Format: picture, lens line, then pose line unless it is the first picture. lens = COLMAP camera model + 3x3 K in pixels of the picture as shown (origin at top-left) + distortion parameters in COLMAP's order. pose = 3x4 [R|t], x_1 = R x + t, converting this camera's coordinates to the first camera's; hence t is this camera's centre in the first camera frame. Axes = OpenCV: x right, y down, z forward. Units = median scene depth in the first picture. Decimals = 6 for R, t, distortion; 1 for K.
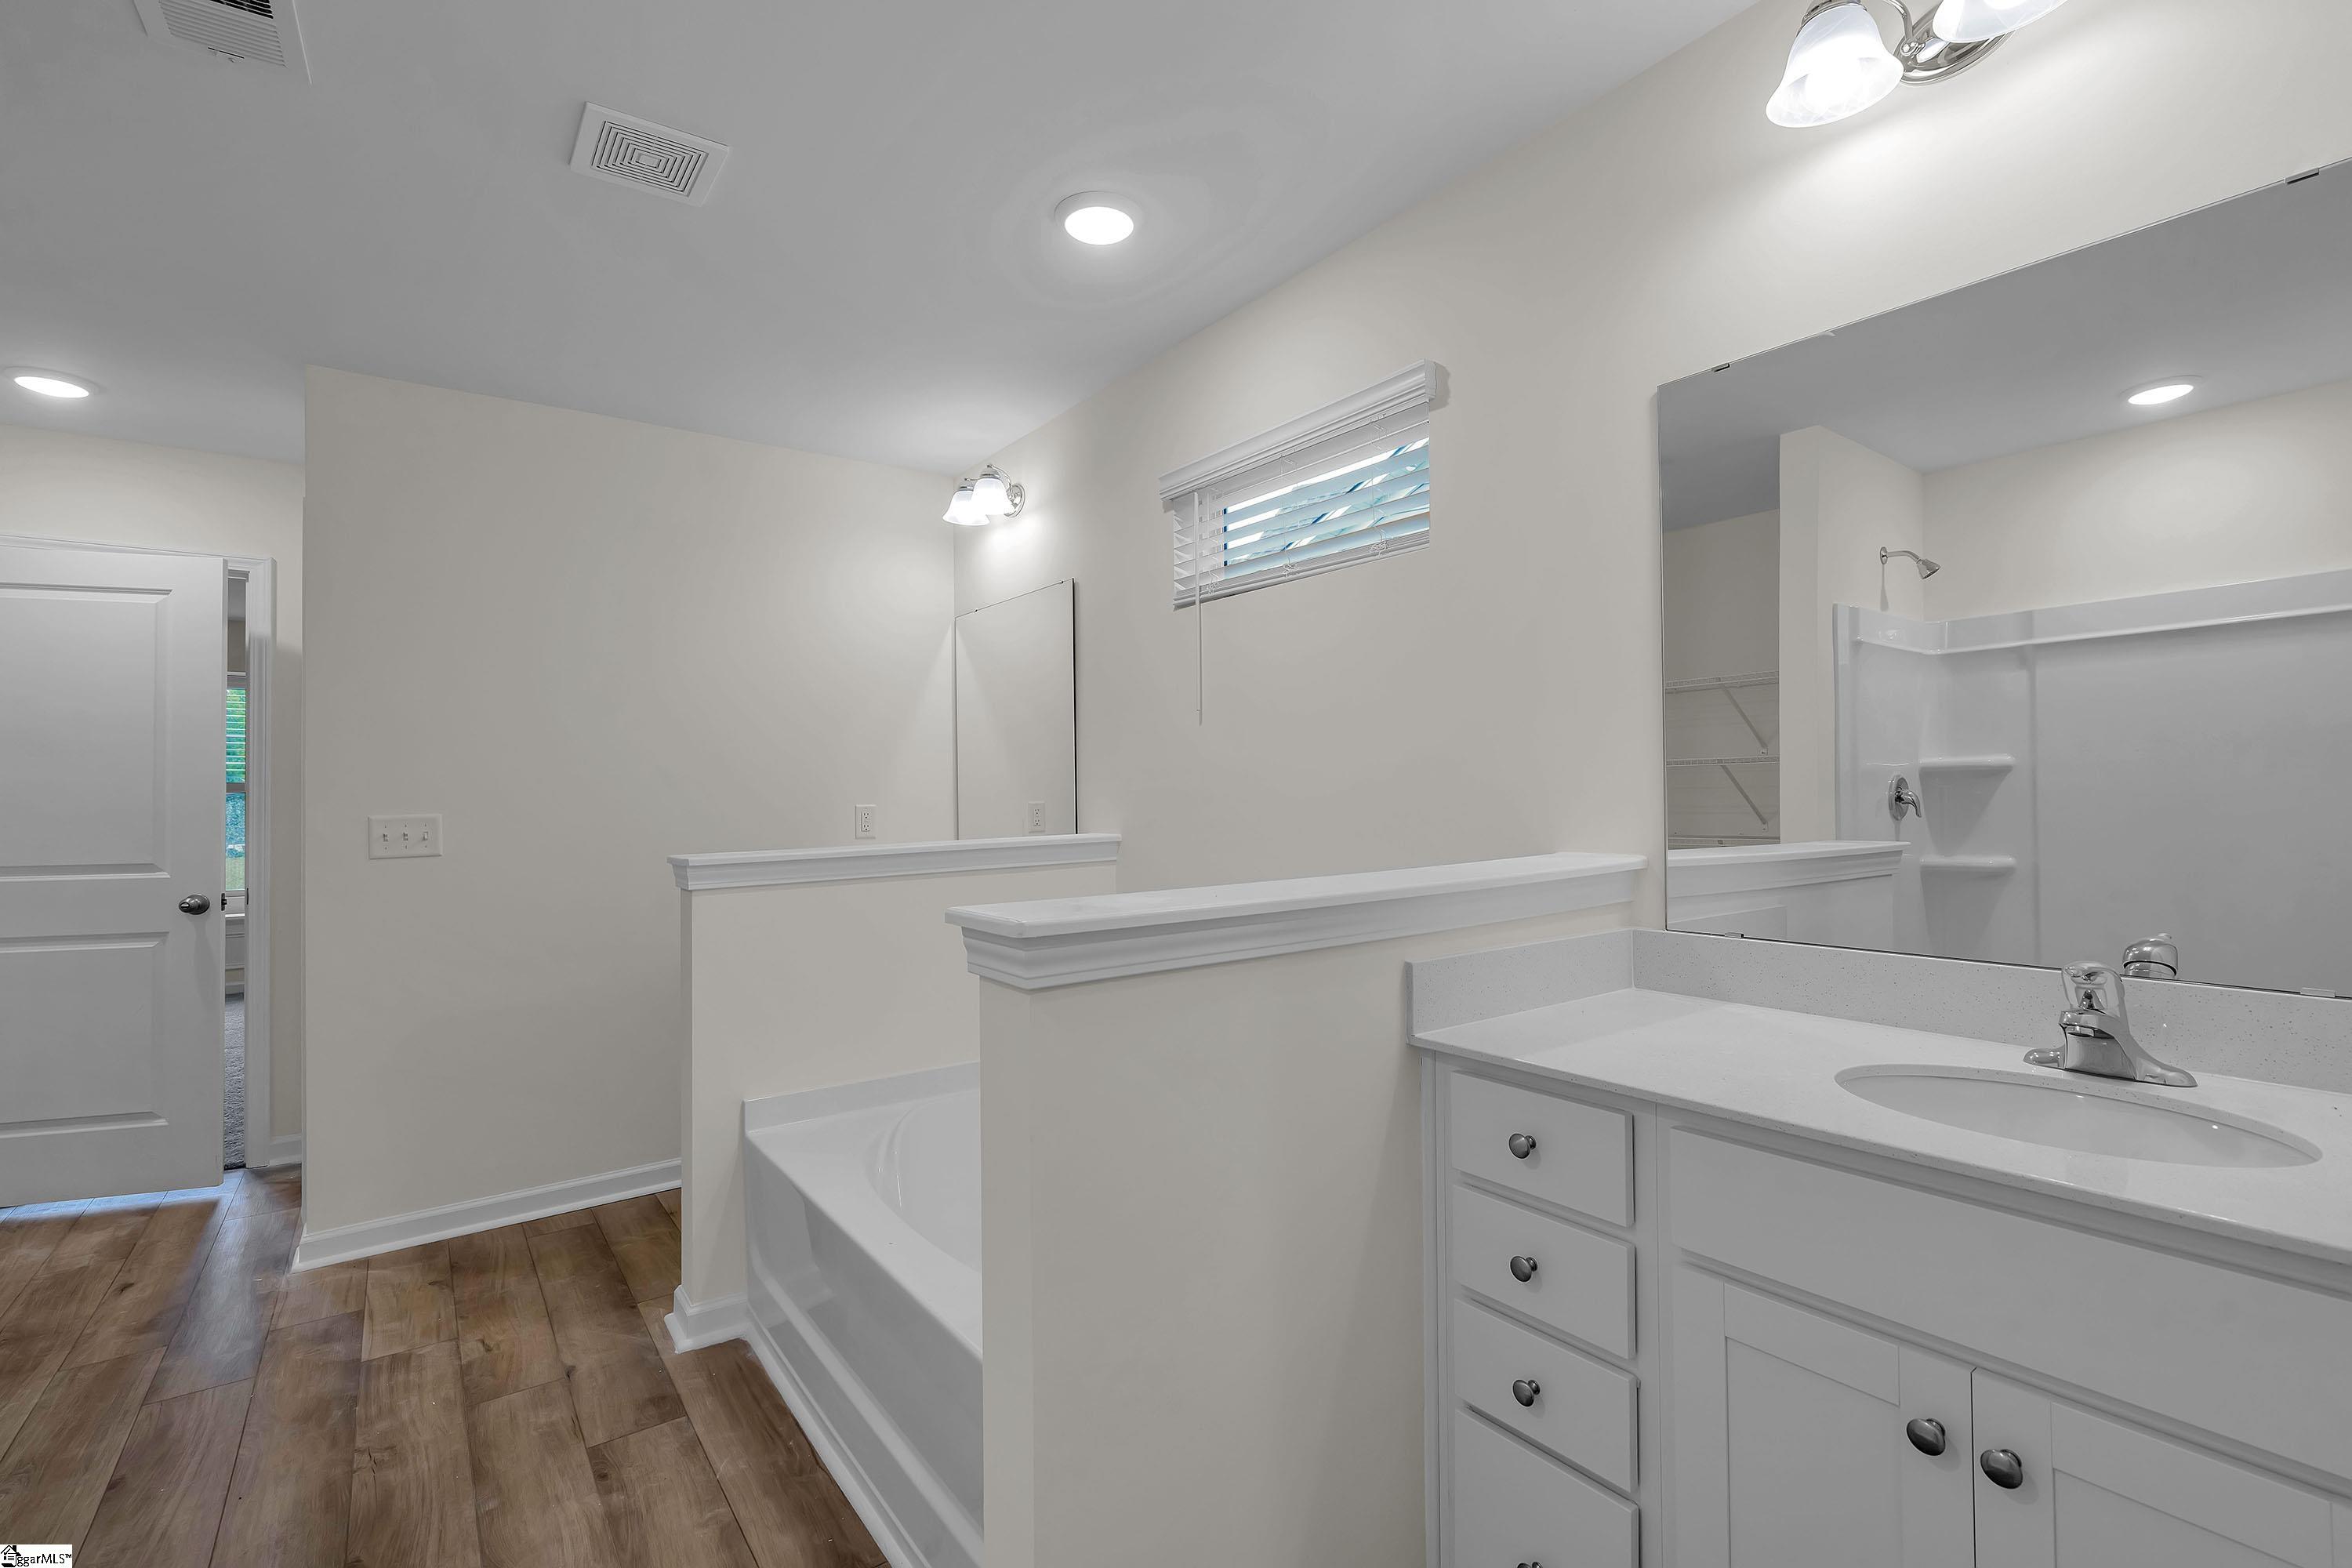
lens RADIAL K [[1049.9, 0, 1173.6], [0, 1049.9, 789.5], [0, 0, 1]] dist [-0.004668, 0.002285]
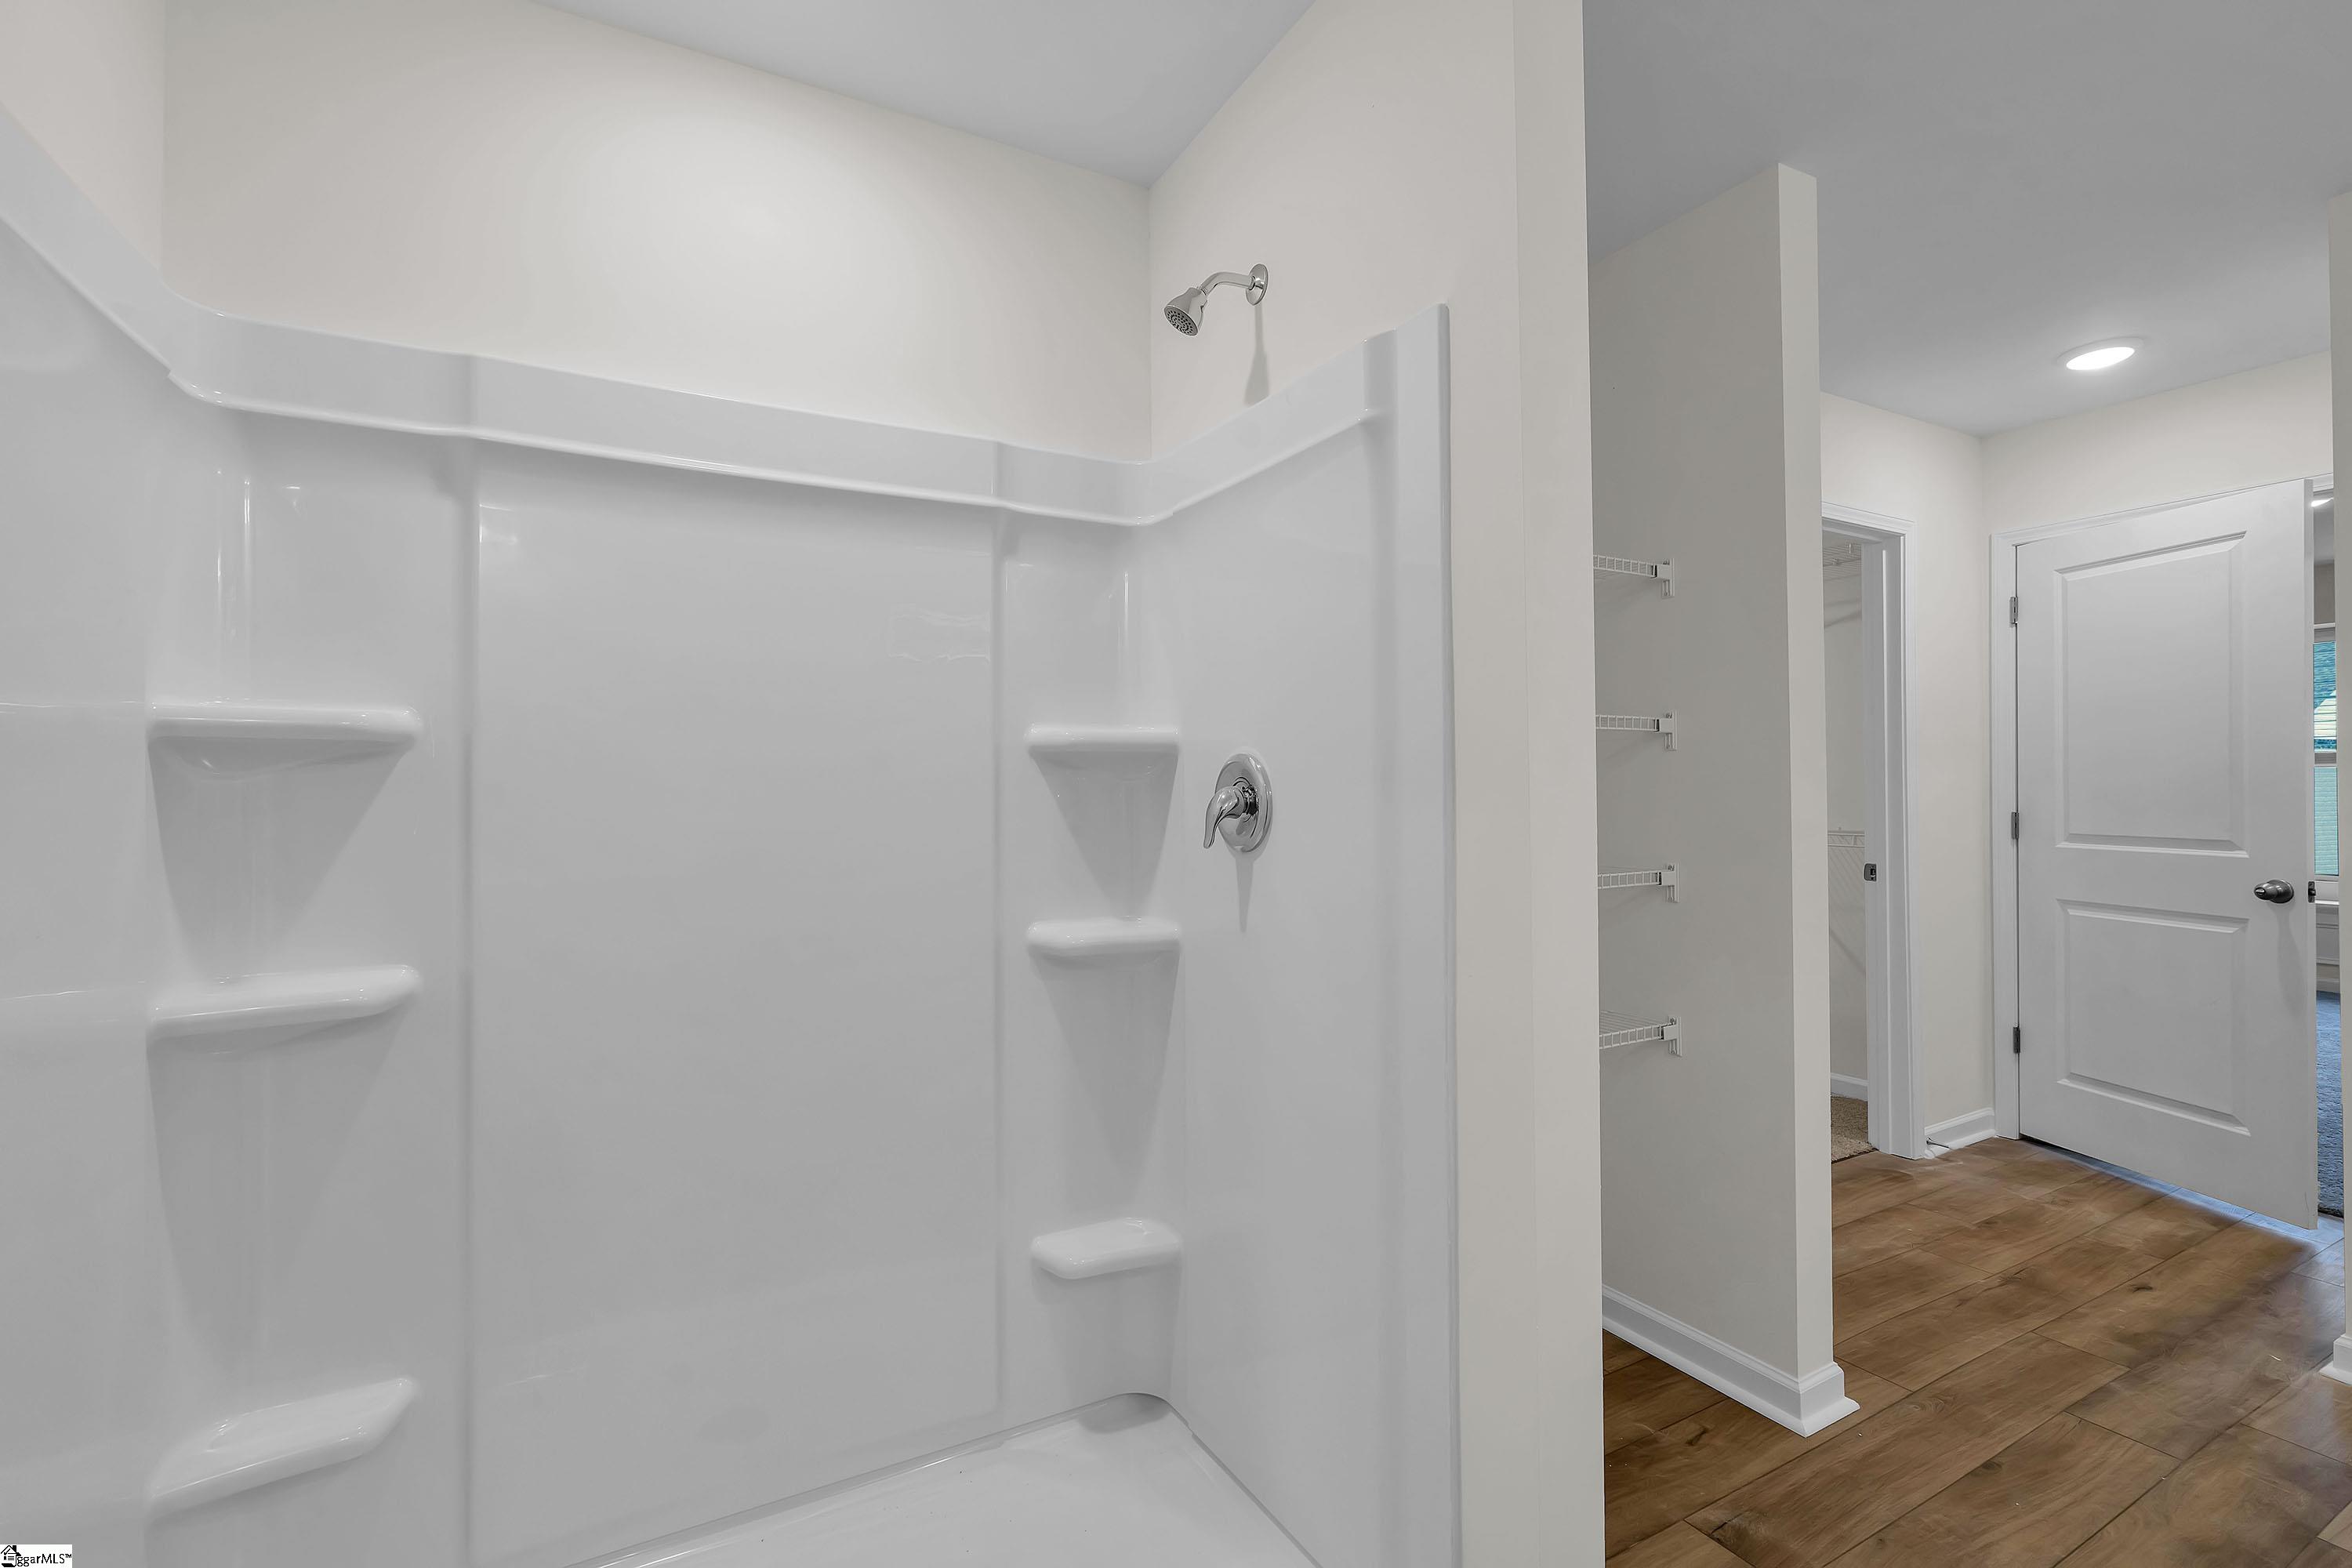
lens RADIAL K [[1049.9, 0, 1186.0], [0, 1049.9, 784.4], [0, 0, 1]] dist [-0.004668, 0.002285]
pose [[-0.139352, 0.006571, -0.990221, 0.056221], [0.021950, 0.999753, 0.003545, -0.000723], [0.990000, -0.021242, -0.139461, 0.315712]]
